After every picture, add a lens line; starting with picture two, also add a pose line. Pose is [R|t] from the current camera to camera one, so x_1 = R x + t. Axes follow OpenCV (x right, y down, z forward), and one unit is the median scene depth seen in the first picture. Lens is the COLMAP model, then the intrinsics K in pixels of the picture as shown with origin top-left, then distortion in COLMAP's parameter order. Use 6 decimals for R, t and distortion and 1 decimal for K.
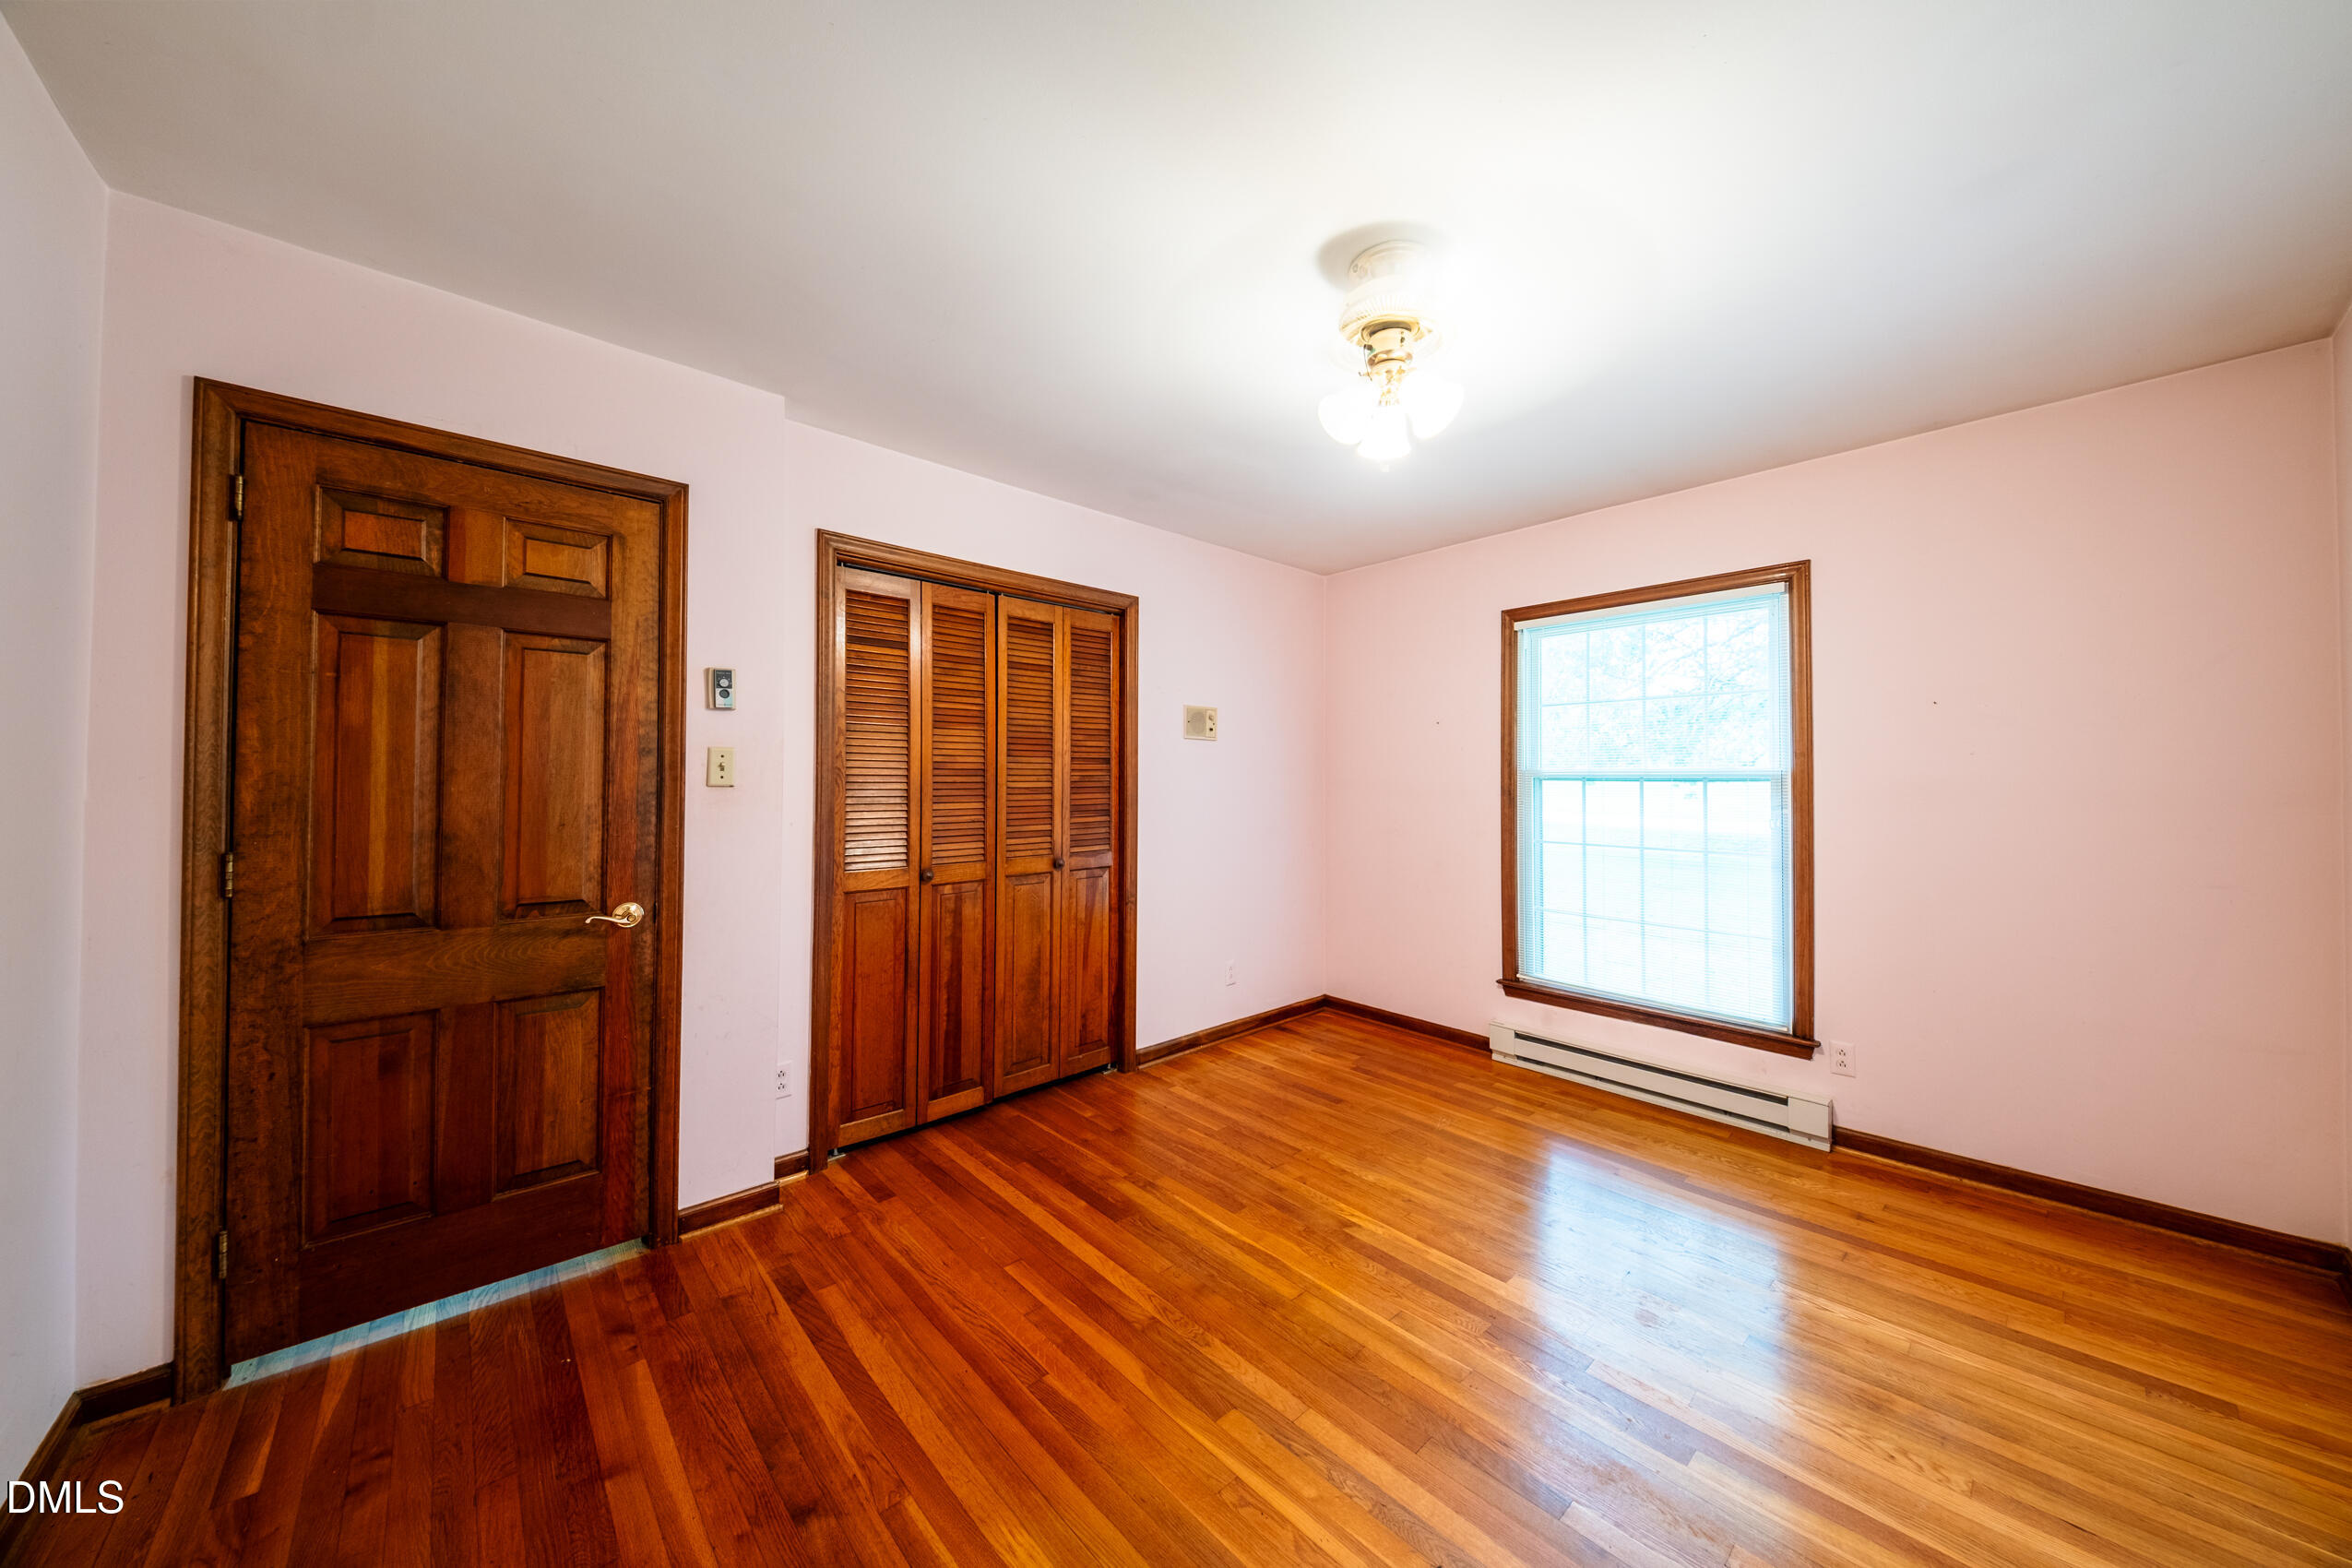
lens RADIAL K [[799.1, 0, 1185.7], [0, 799.1, 768.4], [0, 0, 1]] dist [0.047658, -0.021472]
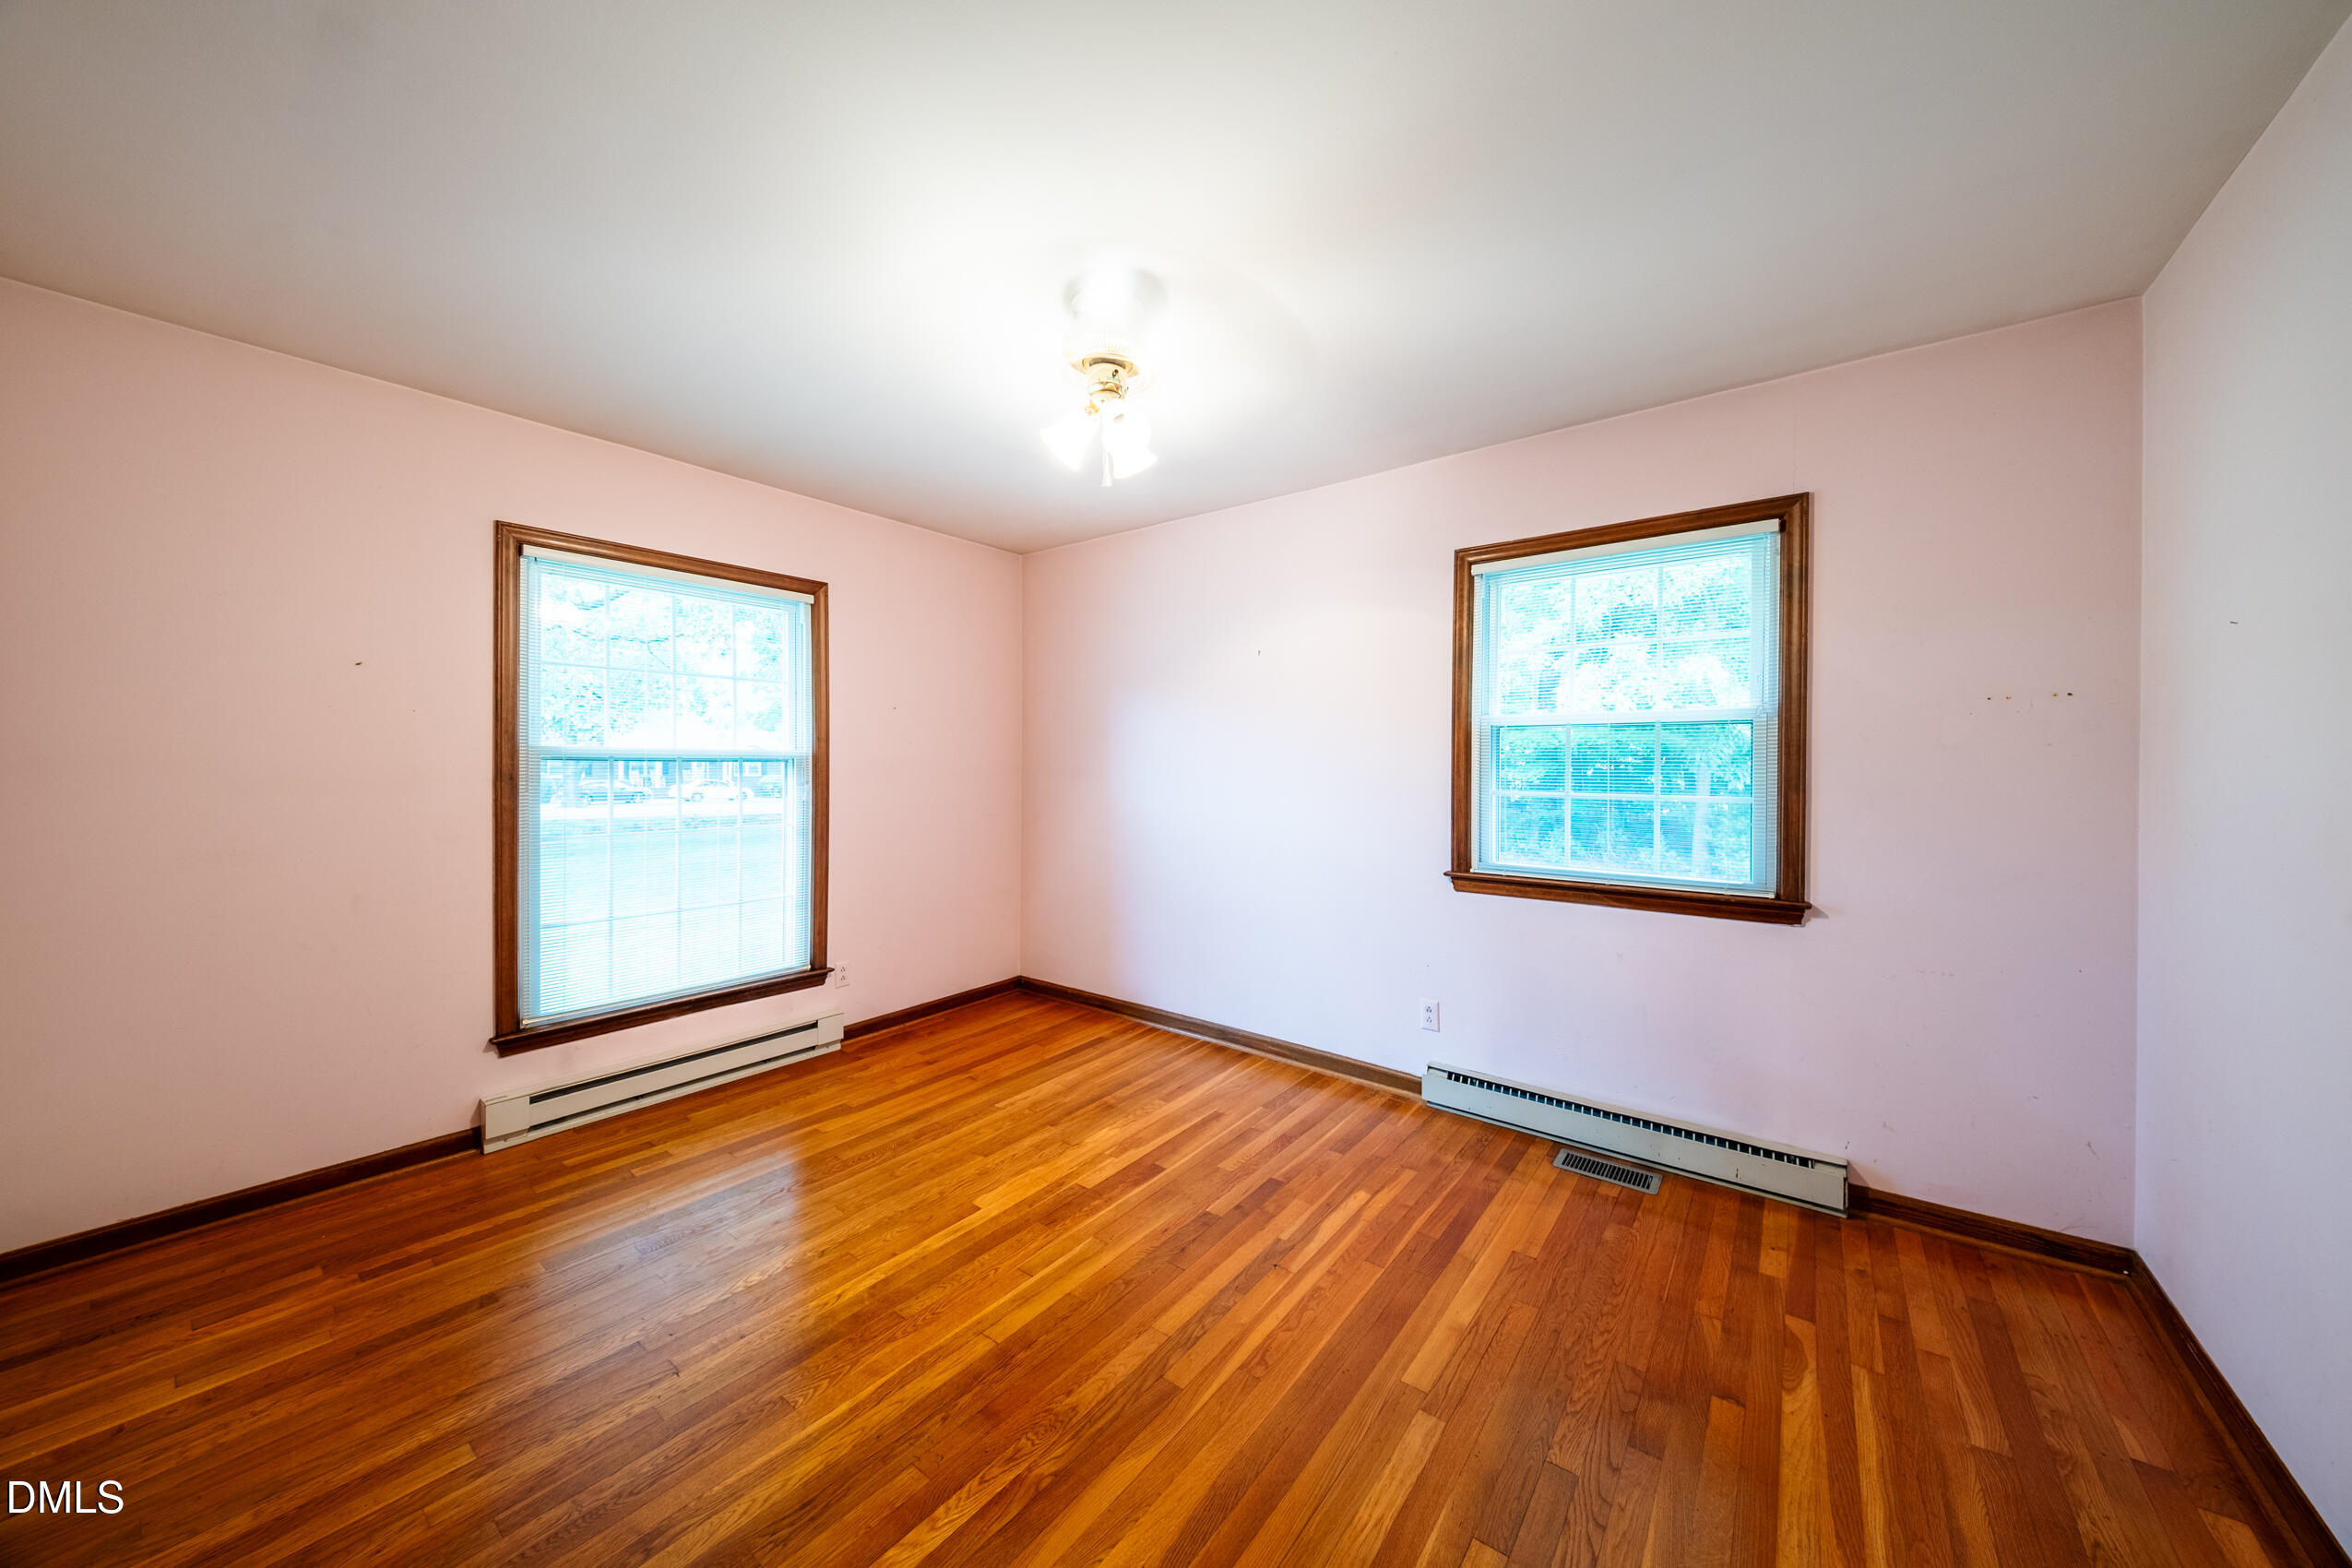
lens RADIAL K [[799.1, 0, 1185.7], [0, 799.1, 768.4], [0, 0, 1]] dist [0.047658, -0.021472]
pose [[-0.168170, -0.008838, 0.985718, -0.557449], [-0.020570, 0.999774, 0.005454, 0.007175], [-0.985543, -0.019359, -0.168314, 0.680108]]
